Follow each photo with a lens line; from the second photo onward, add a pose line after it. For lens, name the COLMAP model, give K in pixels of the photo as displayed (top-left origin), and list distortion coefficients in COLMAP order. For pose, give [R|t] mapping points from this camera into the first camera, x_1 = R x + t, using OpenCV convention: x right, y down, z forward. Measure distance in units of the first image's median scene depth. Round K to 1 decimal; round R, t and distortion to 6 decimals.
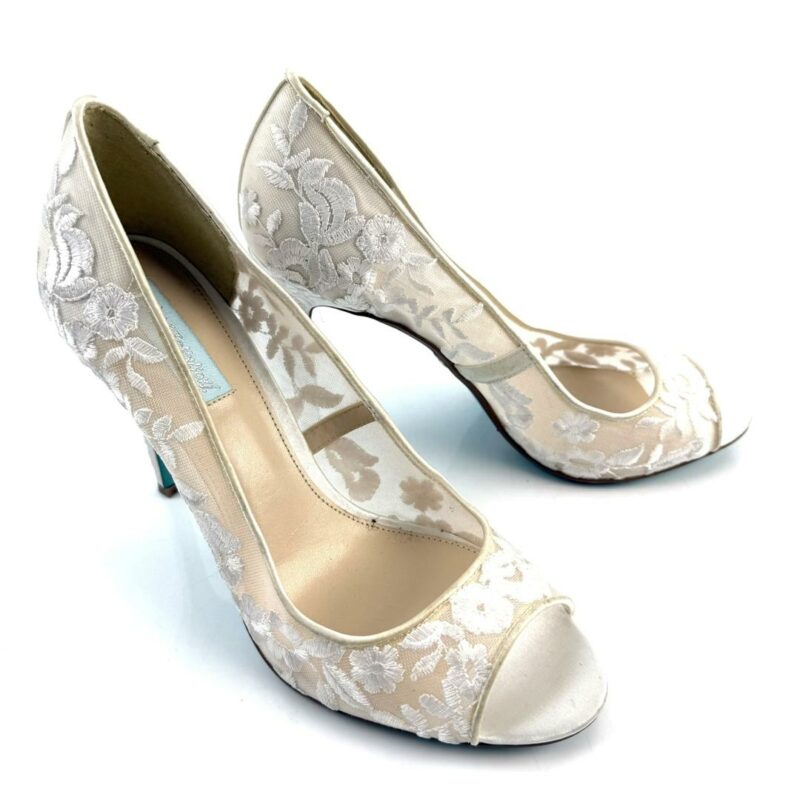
lens RADIAL K [[775.5, 0, 400.0], [0, 775.5, 400.0], [0, 0, 1]] dist [0.105780, -0.262032]
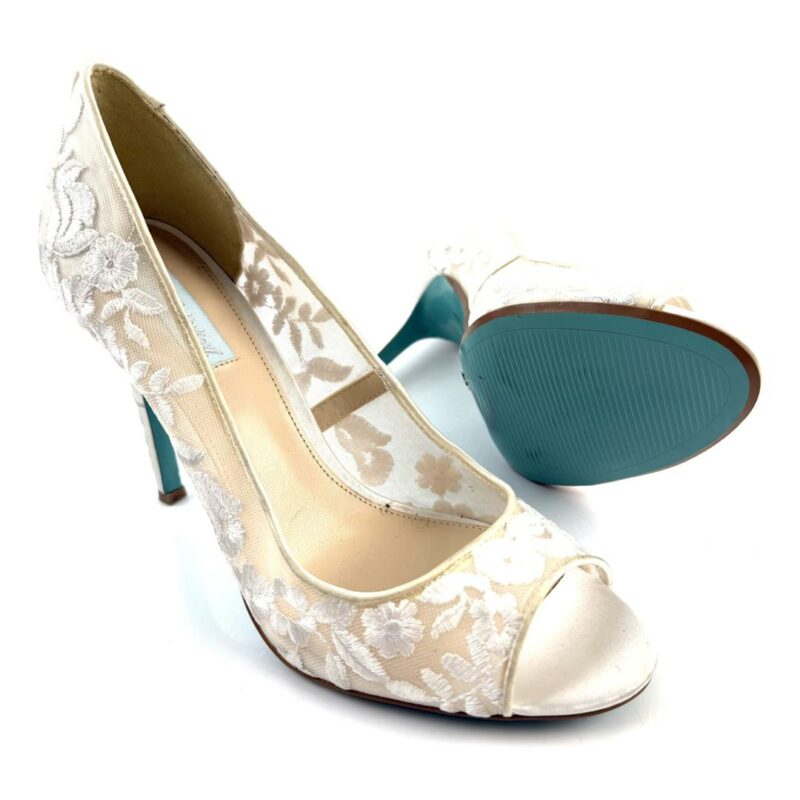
lens RADIAL K [[775.5, 0, 400.0], [0, 775.5, 400.0], [0, 0, 1]] dist [0.105780, -0.262032]
pose [[0.999484, -0.026114, -0.018698, 0.001762], [0.022654, 0.985877, -0.165935, 0.220232], [0.022767, 0.165425, 0.985959, 0.082297]]
